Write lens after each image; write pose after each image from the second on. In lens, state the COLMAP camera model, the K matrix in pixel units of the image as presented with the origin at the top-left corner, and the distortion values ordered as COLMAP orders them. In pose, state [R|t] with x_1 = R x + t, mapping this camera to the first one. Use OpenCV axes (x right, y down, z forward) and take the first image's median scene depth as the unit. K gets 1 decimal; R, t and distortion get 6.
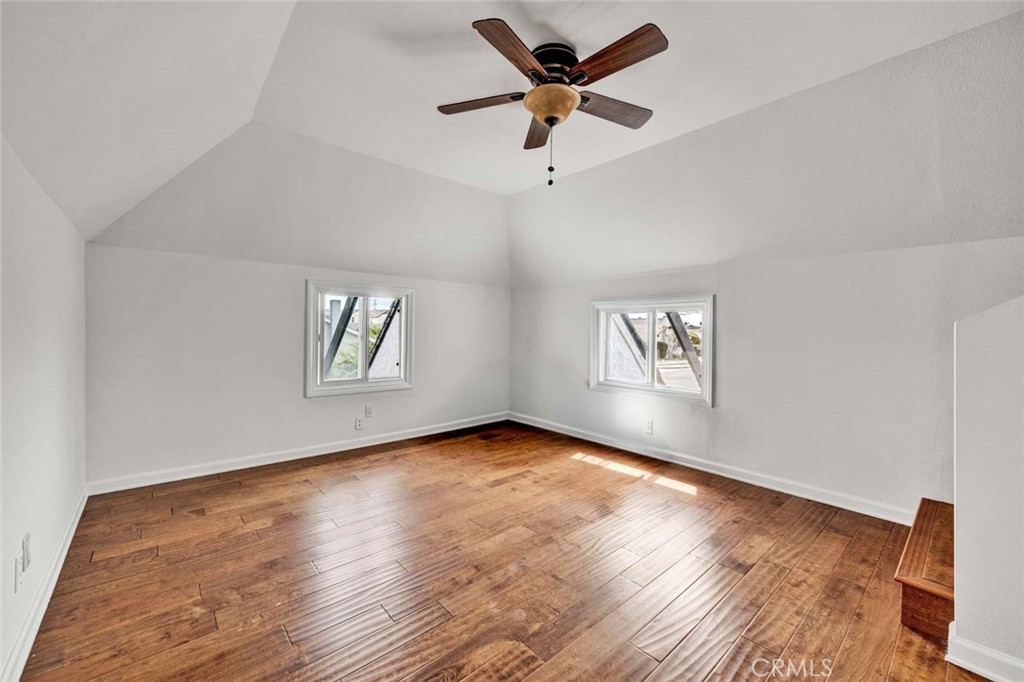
lens RADIAL K [[412.3, 0, 519.7], [0, 412.3, 333.7], [0, 0, 1]] dist [0.015122, -0.000291]
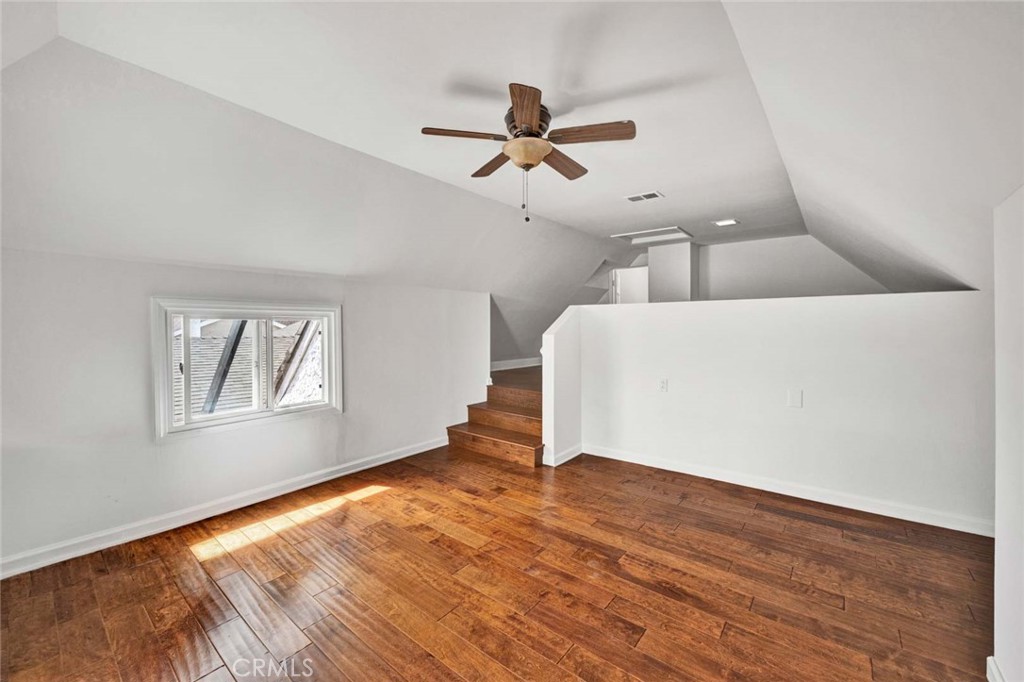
lens RADIAL K [[412.3, 0, 517.7], [0, 412.3, 333.7], [0, 0, 1]] dist [0.015122, -0.000291]
pose [[-0.171616, -0.026983, 0.984794, -0.814144], [0.012085, 0.999492, 0.029492, -0.060487], [-0.985090, 0.016963, -0.171202, 0.957789]]
